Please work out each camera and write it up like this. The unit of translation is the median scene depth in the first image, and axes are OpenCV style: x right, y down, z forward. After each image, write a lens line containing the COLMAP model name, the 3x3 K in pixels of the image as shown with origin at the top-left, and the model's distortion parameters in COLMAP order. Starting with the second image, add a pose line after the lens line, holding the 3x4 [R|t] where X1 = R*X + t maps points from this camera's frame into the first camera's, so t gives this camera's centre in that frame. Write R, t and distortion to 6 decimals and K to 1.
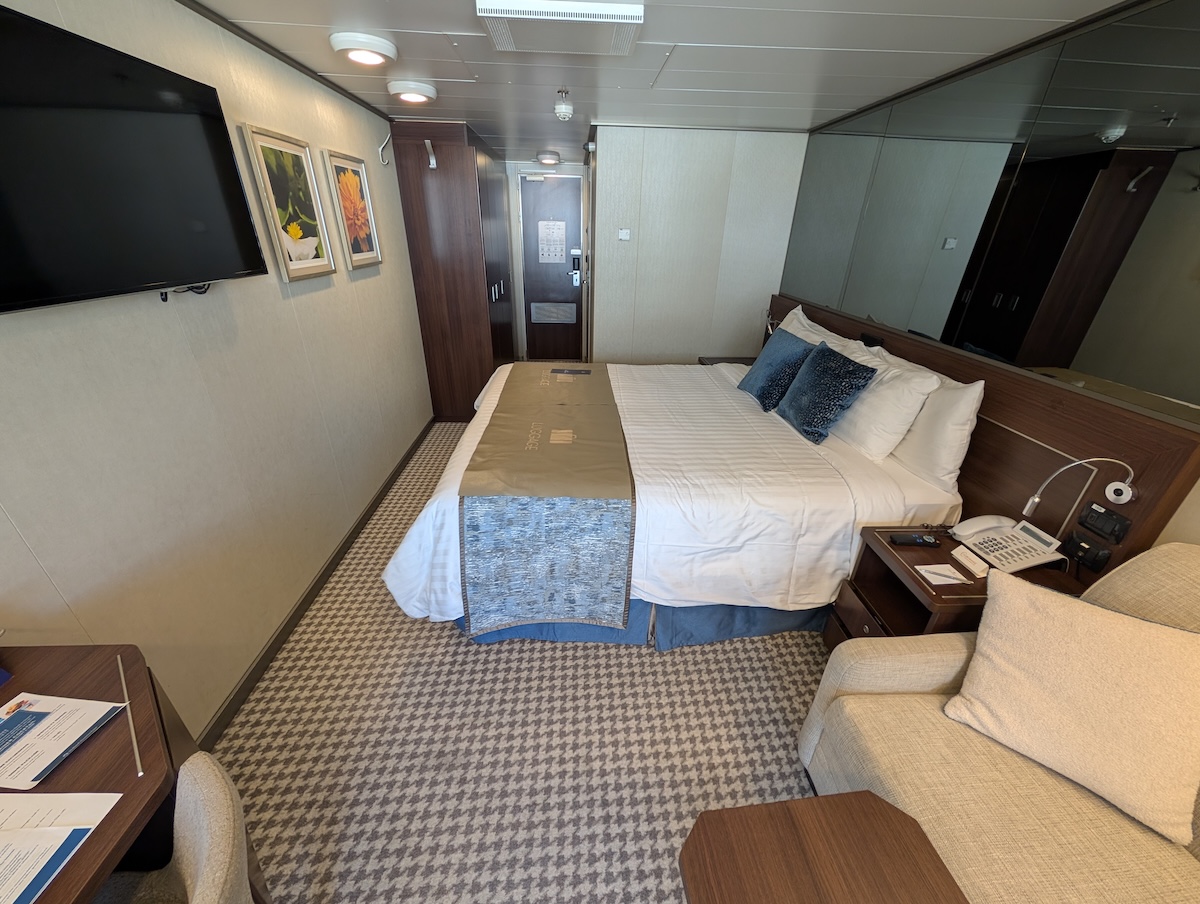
lens RADIAL K [[456.5, 0, 595.0], [0, 456.5, 456.3], [0, 0, 1]] dist [-0.002886, 0.002404]
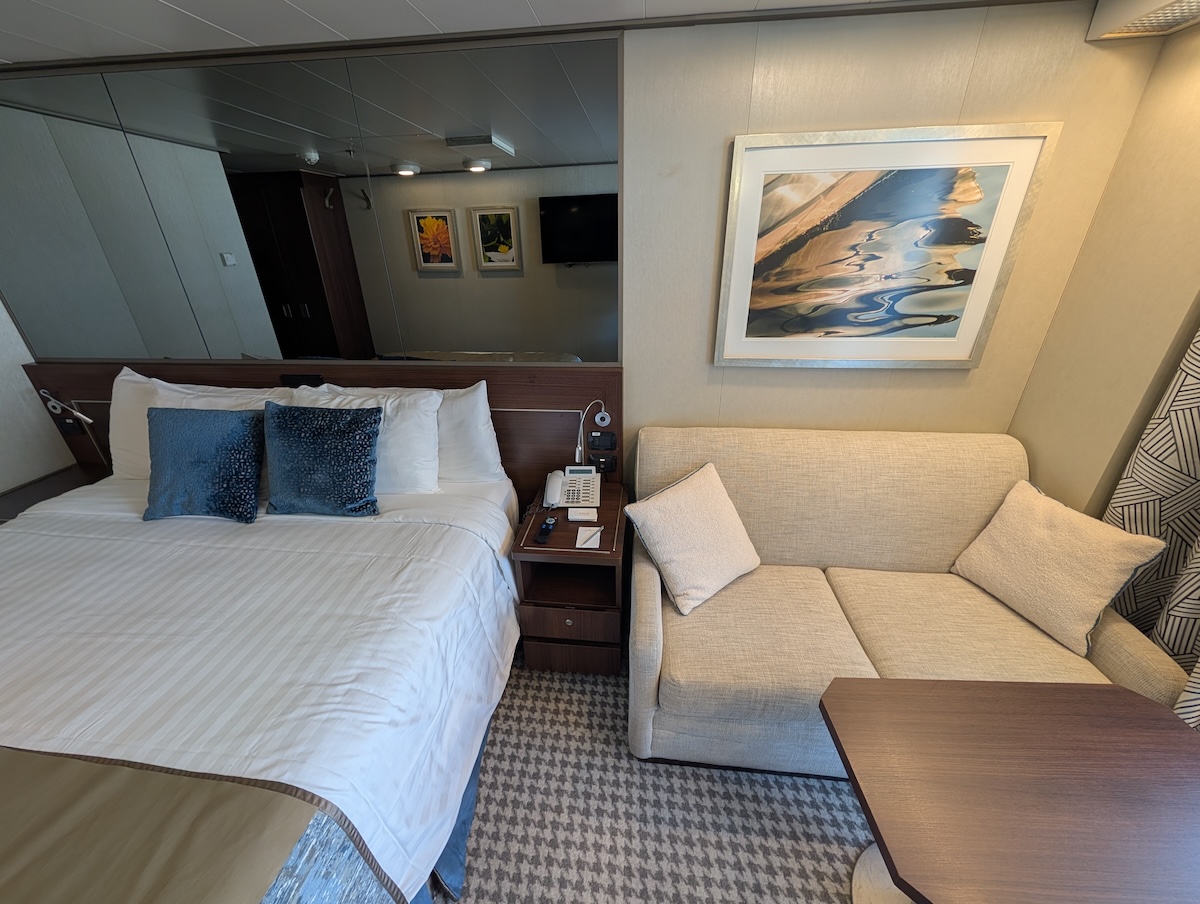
lens RADIAL K [[456.5, 0, 595.0], [0, 456.5, 456.3], [0, 0, 1]] dist [-0.002886, 0.002404]
pose [[0.149141, -0.450205, 0.880382, -0.121397], [0.464097, 0.818053, 0.339711, -0.215119], [-0.873139, 0.357917, 0.330944, 0.383994]]
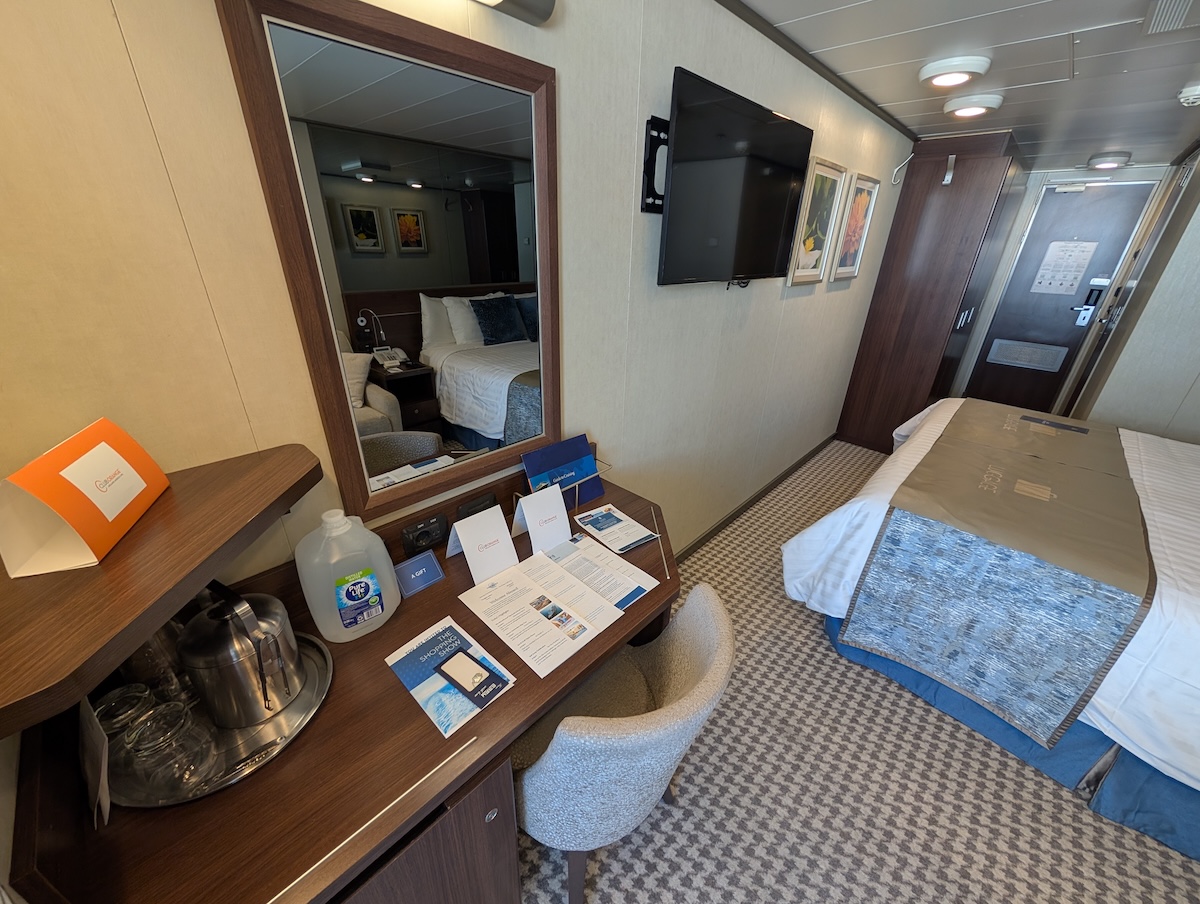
lens RADIAL K [[452.8, 0, 597.9], [0, 452.8, 456.3], [0, 0, 1]] dist [0.000438, 0.000158]
pose [[0.692782, 0.307510, -0.652297, -0.109290], [-0.334229, 0.938428, 0.087427, 0.096694], [0.639018, 0.157449, 0.752905, -0.136202]]
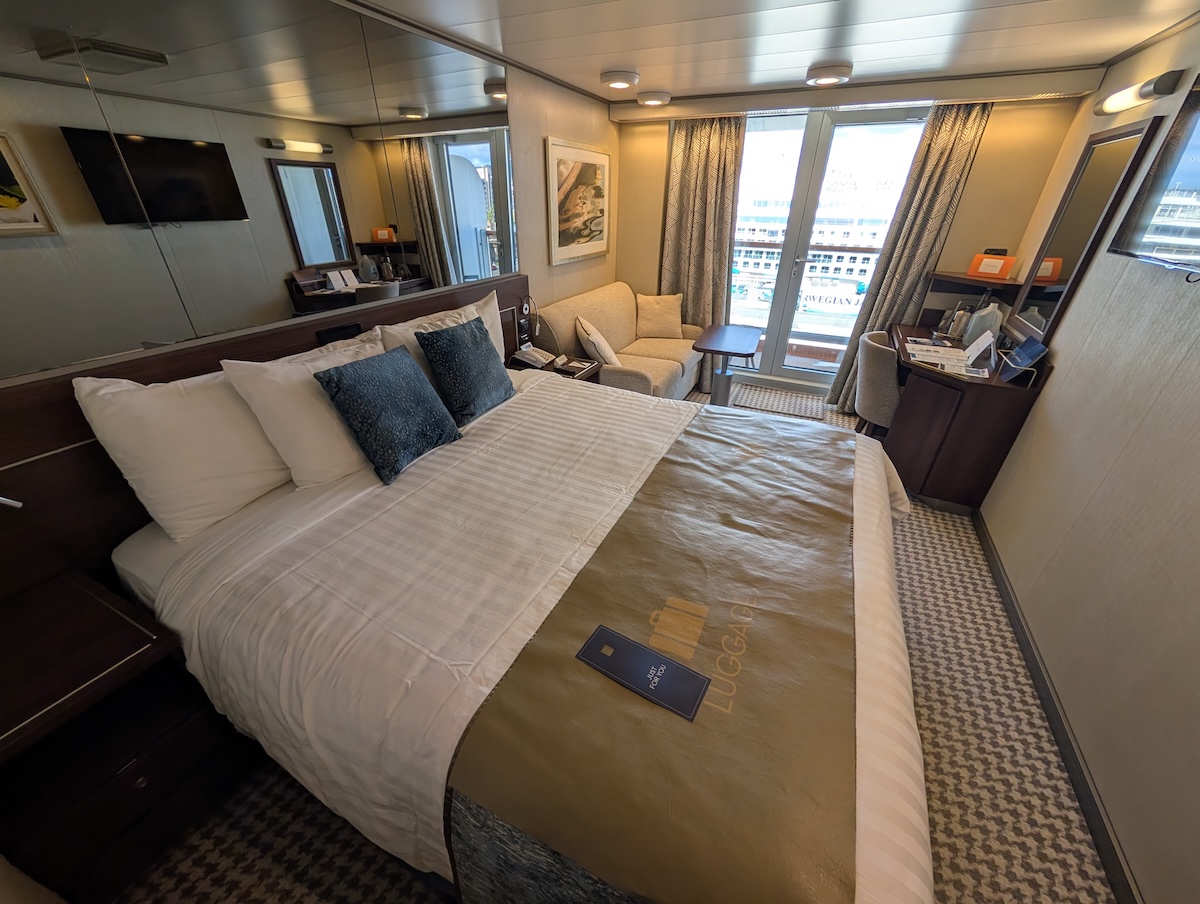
lens RADIAL K [[456.5, 0, 595.0], [0, 456.5, 456.3], [0, 0, 1]] dist [-0.002886, 0.002404]
pose [[-0.876336, -0.257613, 0.407026, -0.177975], [0.196760, 0.579837, 0.790617, -0.813713], [-0.439682, 0.772932, -0.457444, 1.631144]]
